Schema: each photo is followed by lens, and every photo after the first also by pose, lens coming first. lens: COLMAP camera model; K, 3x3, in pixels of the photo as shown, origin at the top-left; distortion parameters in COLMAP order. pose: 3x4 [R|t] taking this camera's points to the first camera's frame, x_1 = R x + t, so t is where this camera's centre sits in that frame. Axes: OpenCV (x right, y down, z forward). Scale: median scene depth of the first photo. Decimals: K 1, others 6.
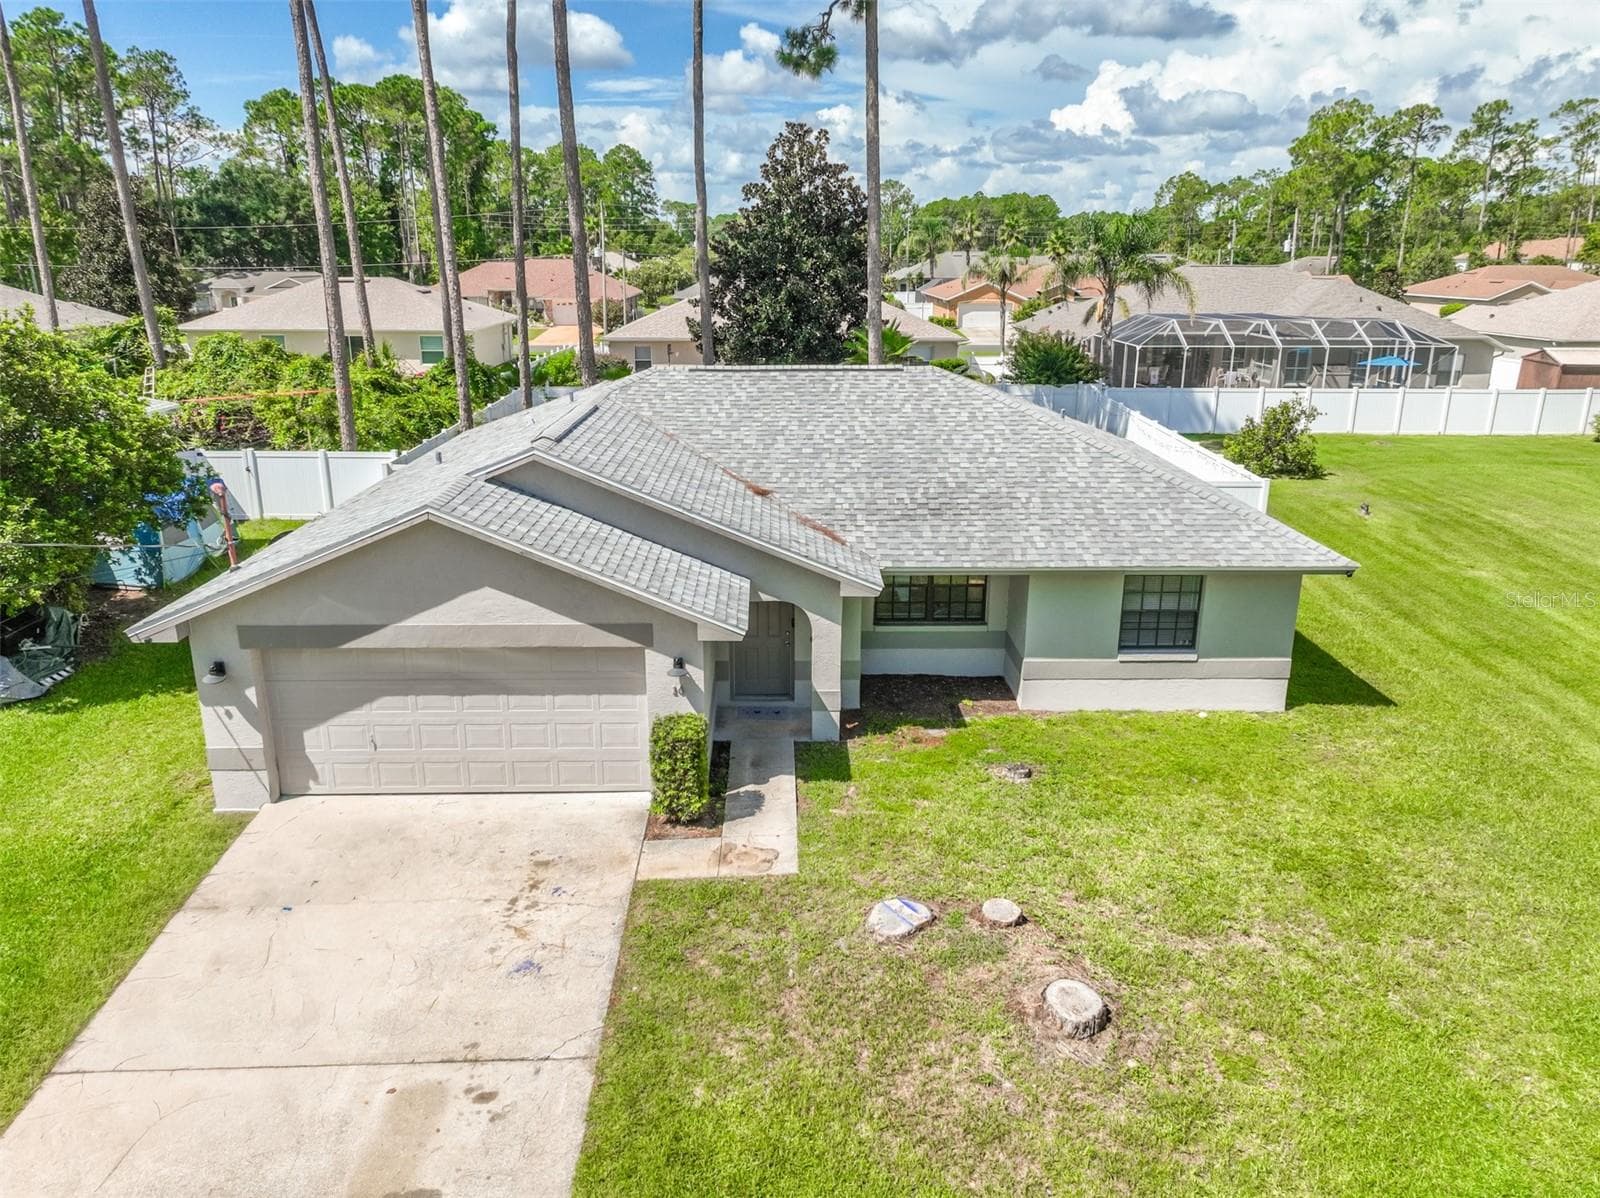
lens RADIAL K [[1129.8, 0, 802.7], [0, 1129.8, 603.8], [0, 0, 1]] dist [0.003193, 0.010257]
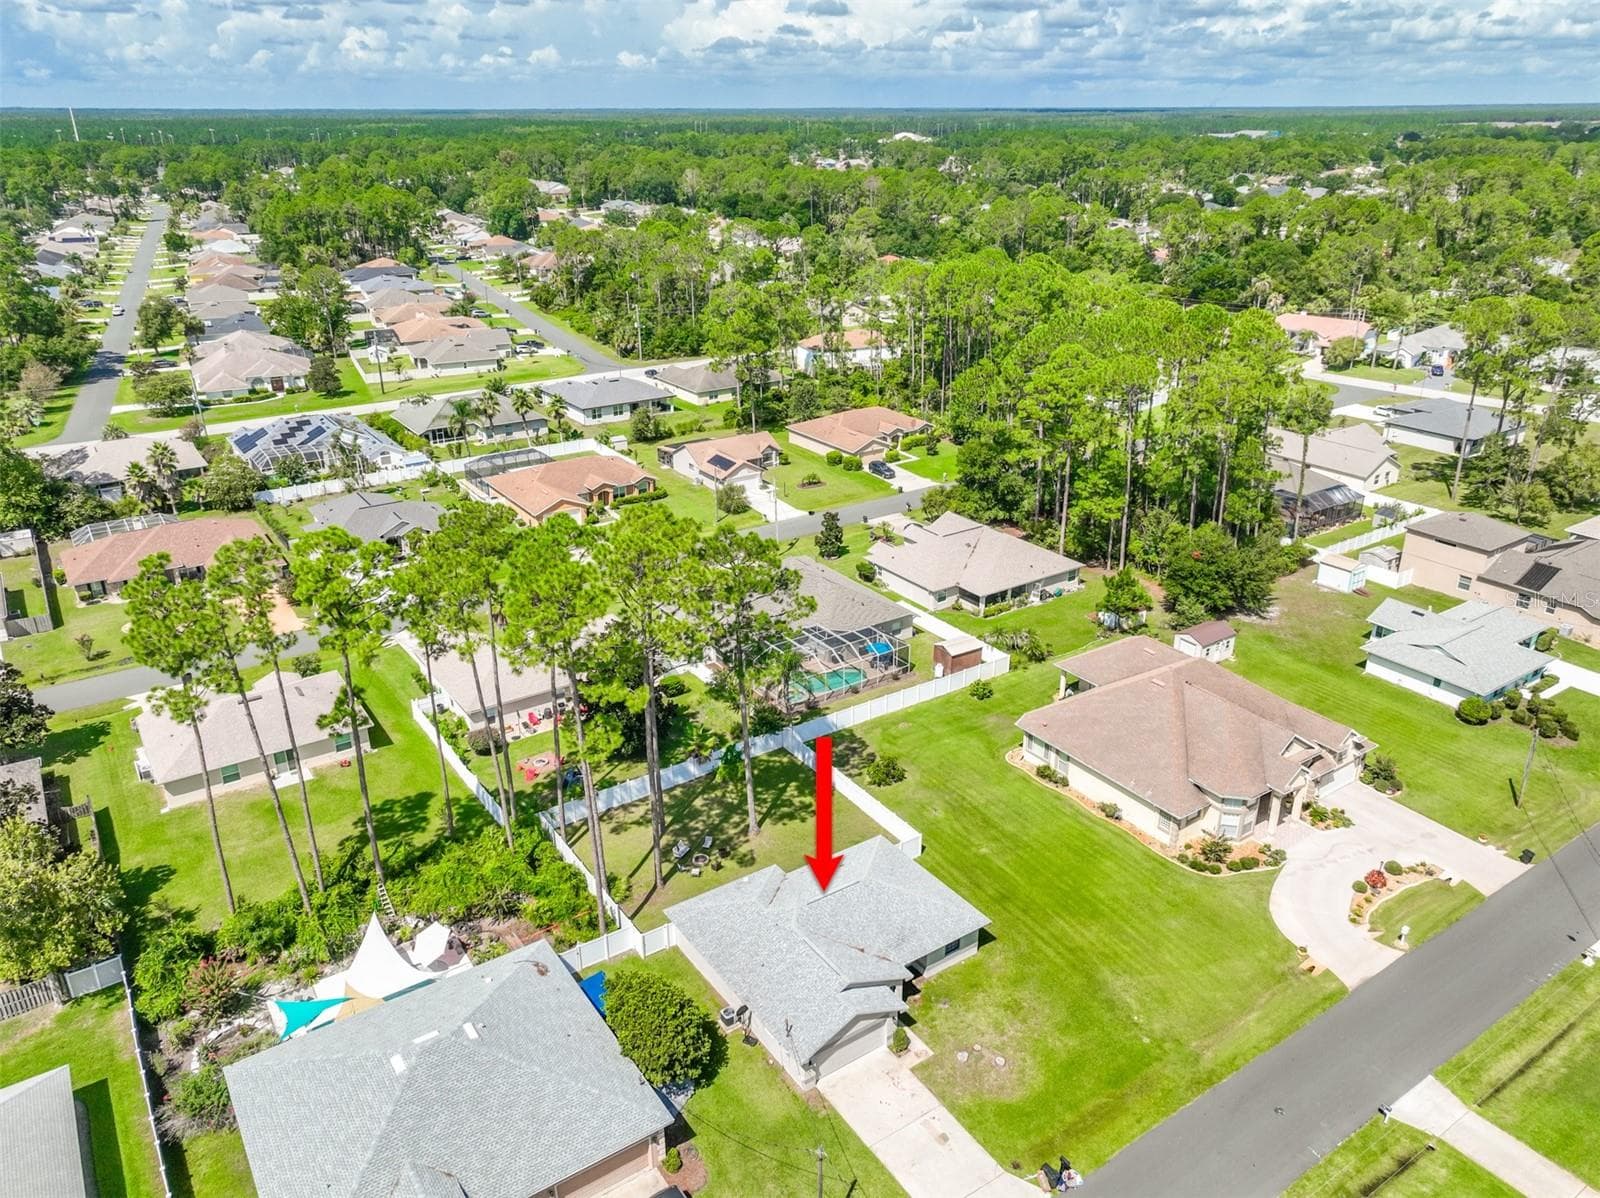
lens RADIAL K [[1155.4, 0, 796.1], [0, 1155.4, 594.1], [0, 0, 1]] dist [0.004801, 0.011862]
pose [[0.839227, -0.217564, 0.498361, -2.118468], [0.169174, 0.975454, 0.140958, -2.070998], [-0.516796, -0.033986, 0.855434, -2.401071]]
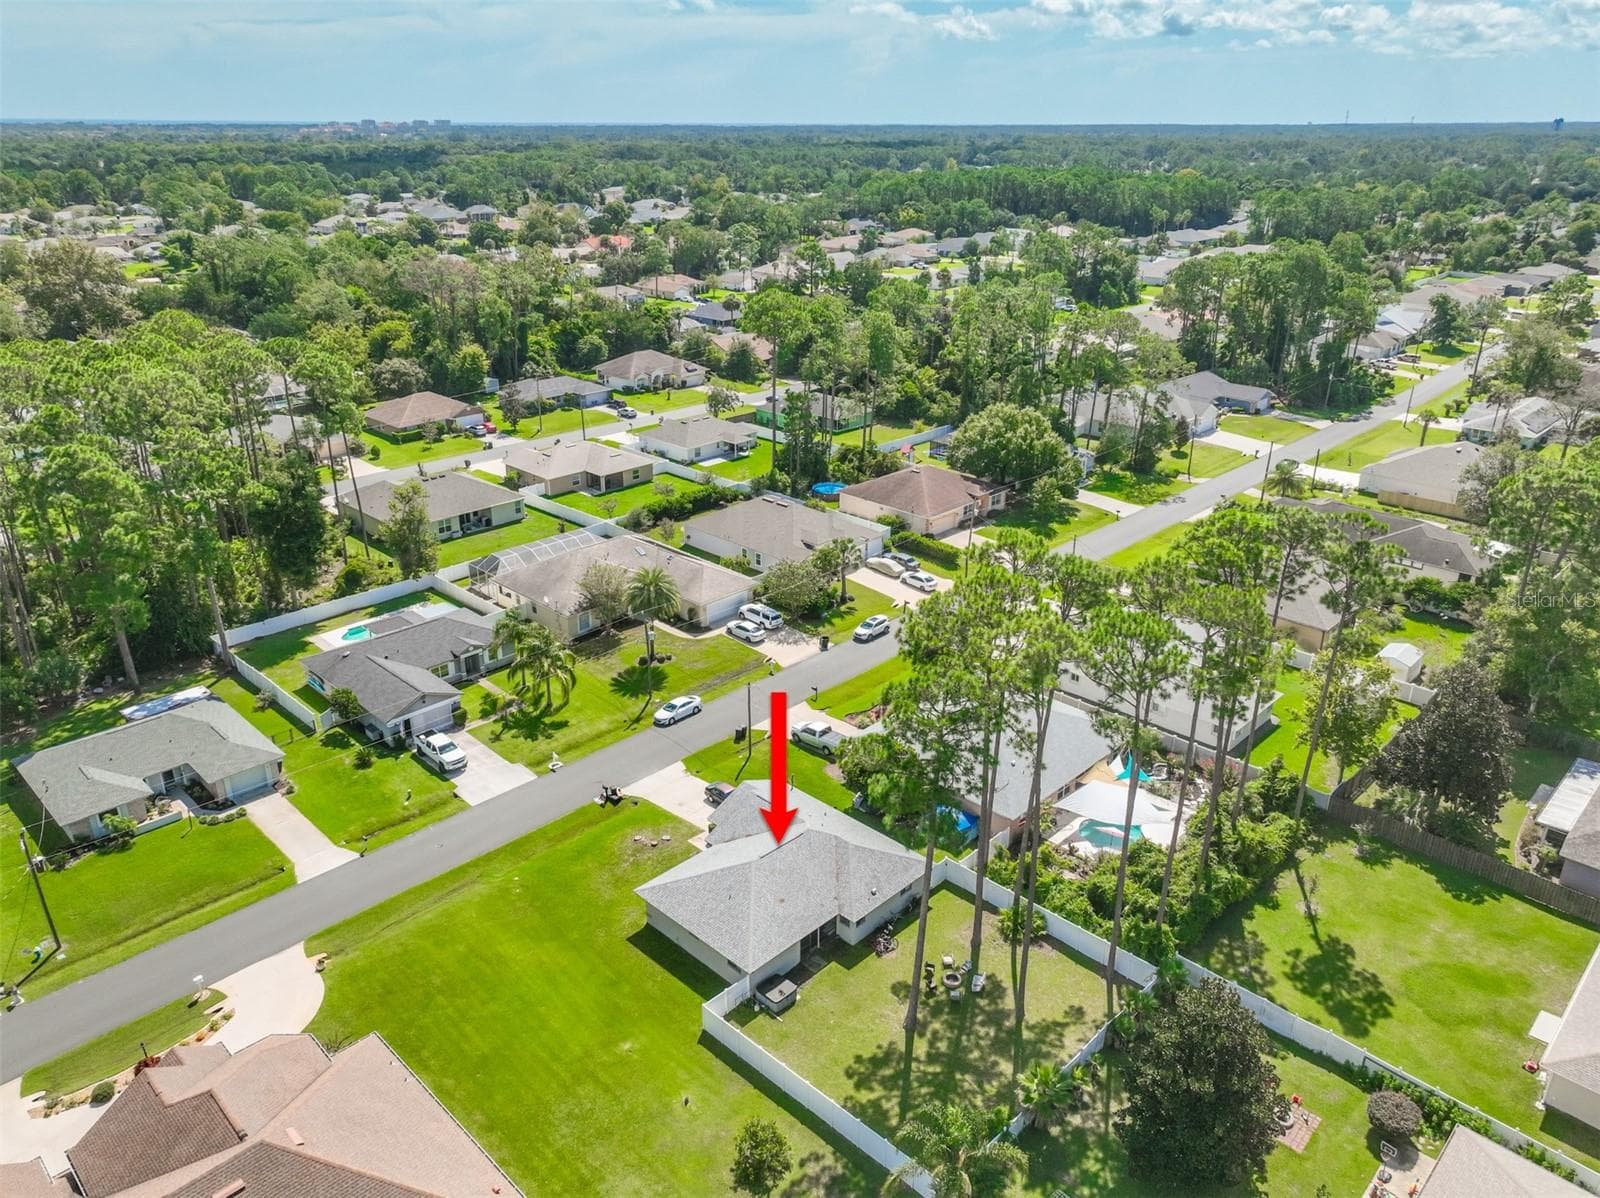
lens RADIAL K [[1129.8, 0, 802.7], [0, 1129.8, 603.8], [0, 0, 1]] dist [0.003193, 0.010257]
pose [[-0.712680, 0.268931, -0.647892, 2.764285], [-0.215743, 0.794800, 0.567228, -3.836598], [0.667490, 0.544030, -0.508418, 3.288250]]
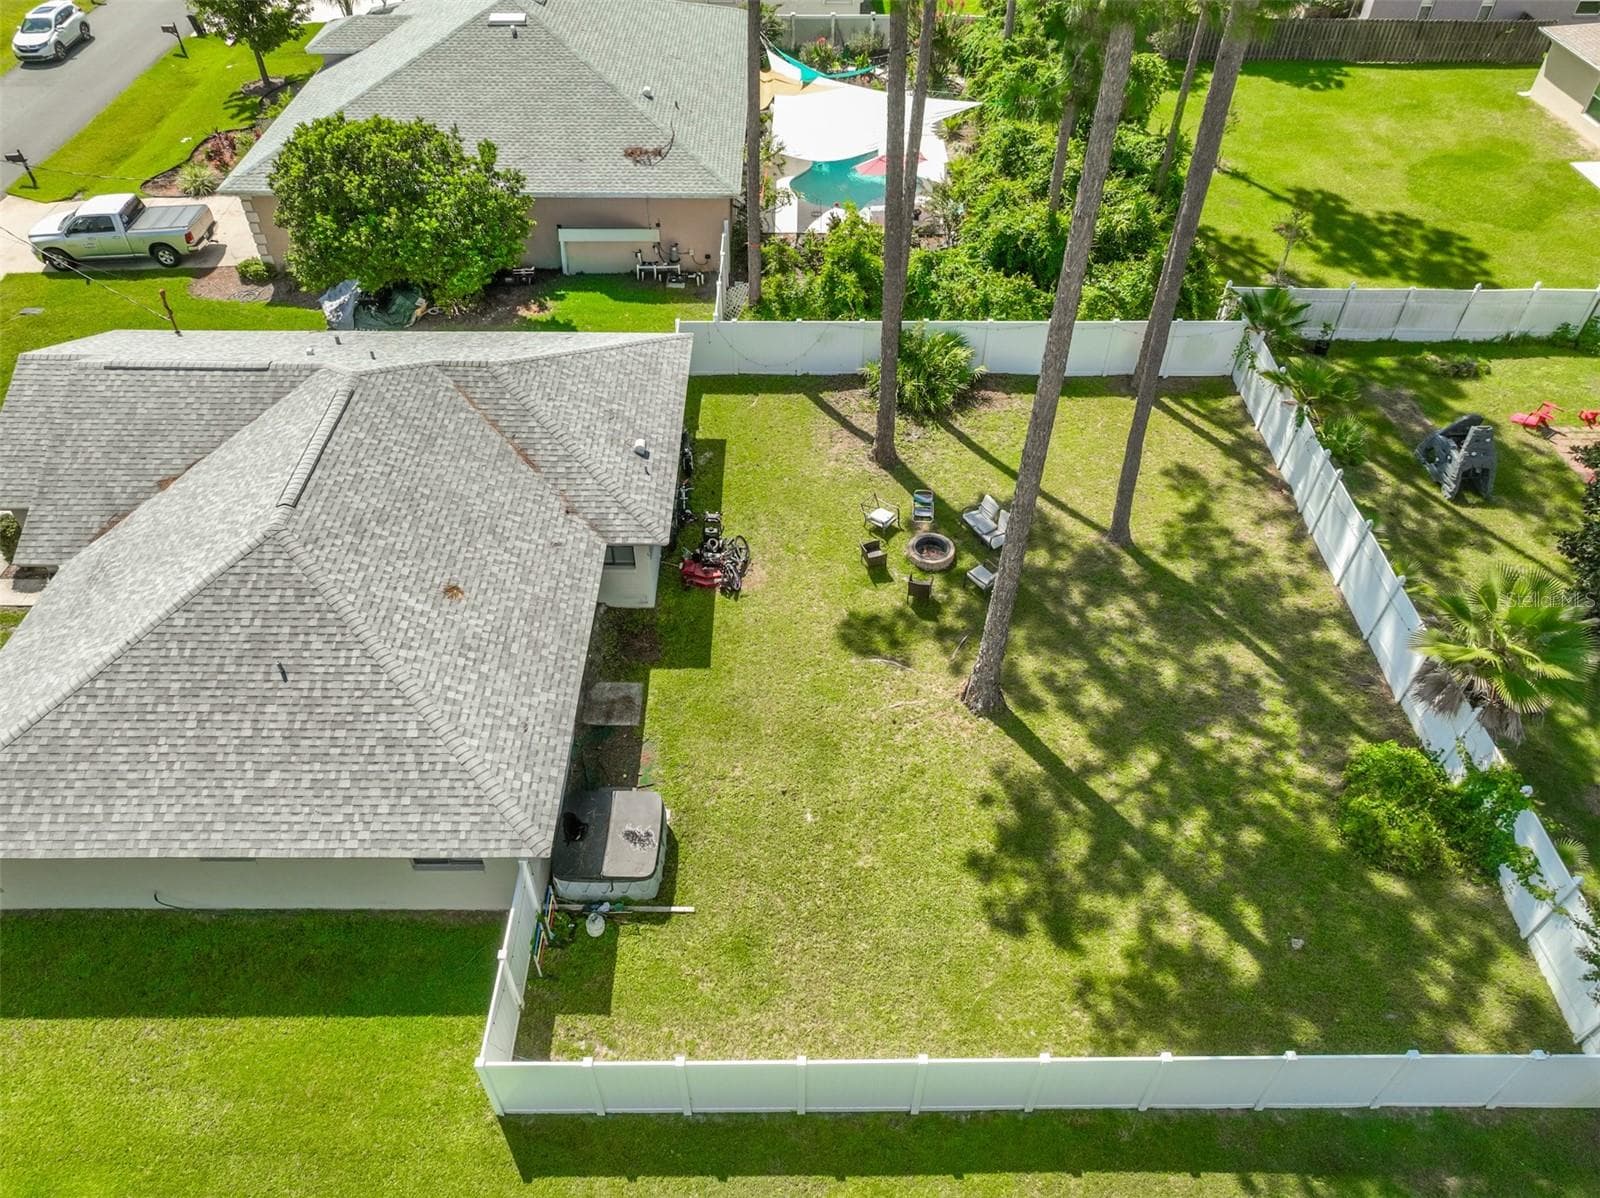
lens RADIAL K [[1172.4, 0, 797.7], [0, 1172.4, 560.8], [0, 0, 1]] dist [0.004580, 0.008596]
pose [[-0.017937, 0.664807, -0.746799, 1.217147], [-0.305180, 0.707635, 0.637273, -1.329874], [0.952126, 0.239339, 0.190193, 1.676096]]
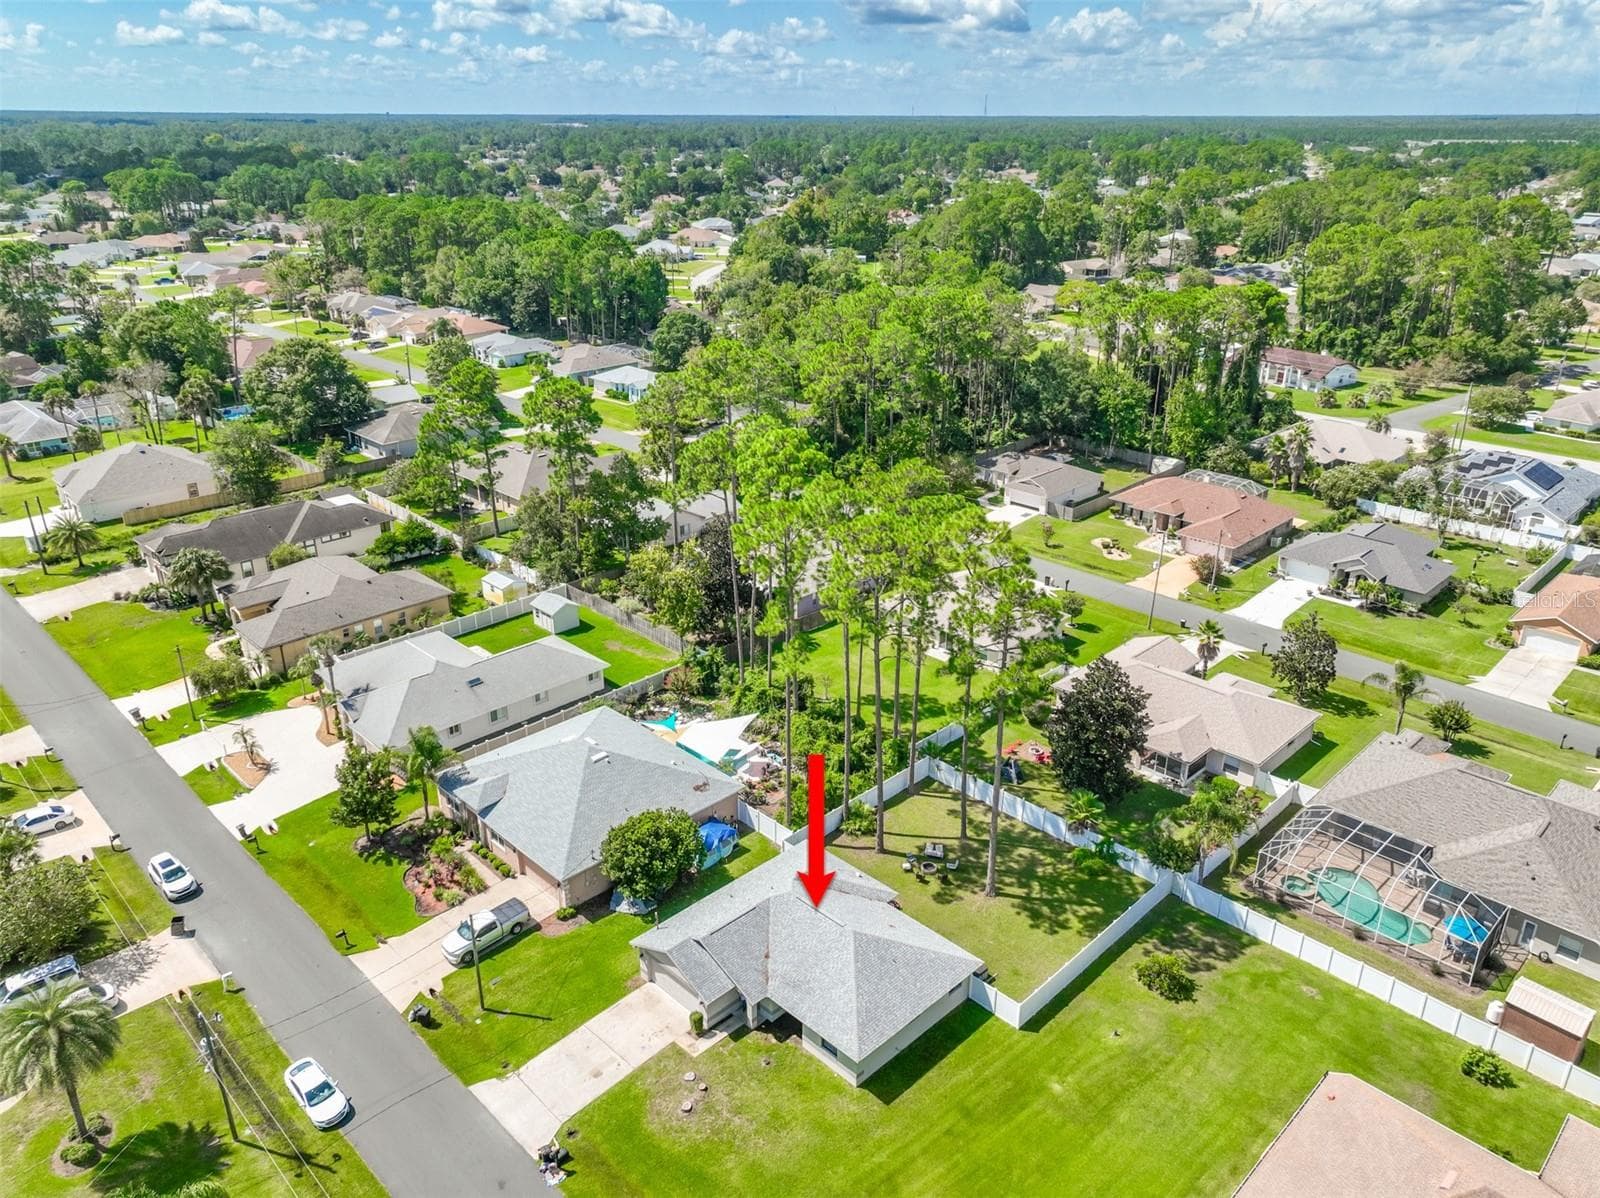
lens RADIAL K [[1140.4, 0, 803.2], [0, 1140.4, 595.6], [0, 0, 1]] dist [0.003099, 0.013528]
pose [[0.688949, 0.277954, -0.669396, 2.553512], [-0.215370, 0.960339, 0.177101, -2.211209], [0.692073, 0.022154, 0.721488, -1.907355]]
